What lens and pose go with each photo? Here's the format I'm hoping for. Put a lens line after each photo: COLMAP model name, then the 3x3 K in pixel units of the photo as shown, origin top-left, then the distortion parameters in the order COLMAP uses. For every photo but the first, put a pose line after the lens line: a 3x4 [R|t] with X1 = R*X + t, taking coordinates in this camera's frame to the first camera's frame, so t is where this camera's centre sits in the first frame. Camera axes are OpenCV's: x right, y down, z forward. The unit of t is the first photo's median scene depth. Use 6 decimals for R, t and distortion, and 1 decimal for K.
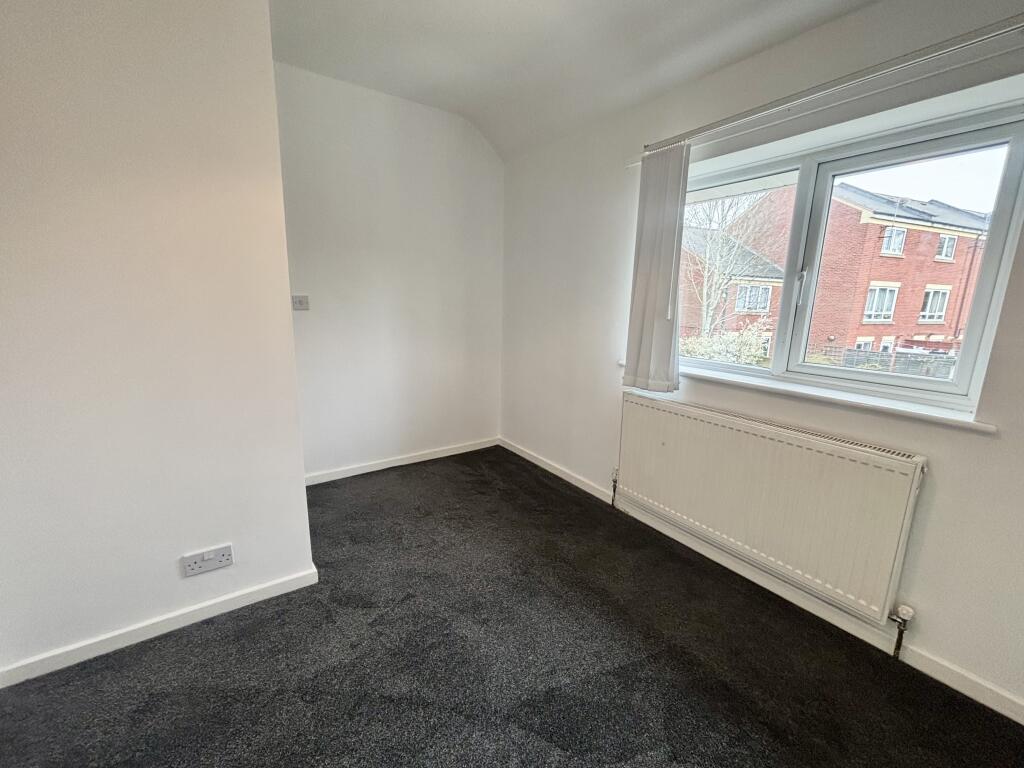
lens RADIAL K [[417.2, 0, 507.2], [0, 417.2, 382.0], [0, 0, 1]] dist [0.003293, 0.000416]
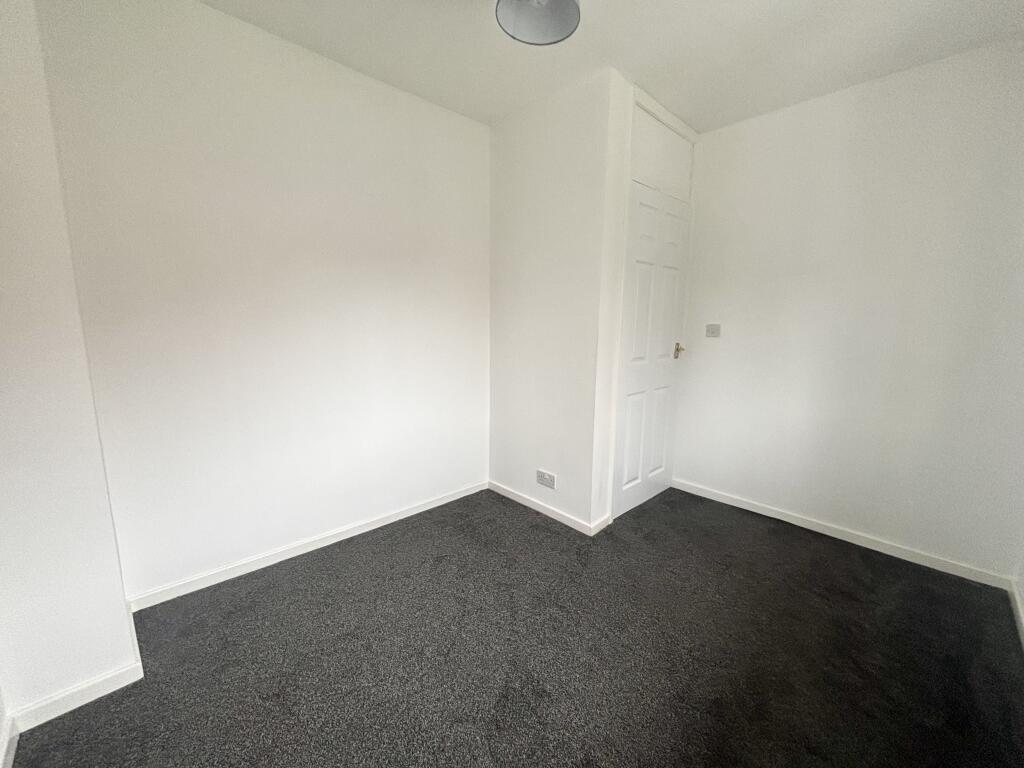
lens RADIAL K [[417.2, 0, 512.1], [0, 417.2, 384.8], [0, 0, 1]] dist [0.003293, 0.000416]
pose [[0.155388, 0.137038, -0.978302, 0.541880], [-0.202339, 0.973750, 0.104262, -0.055993], [0.966909, 0.181747, 0.179037, 0.318096]]
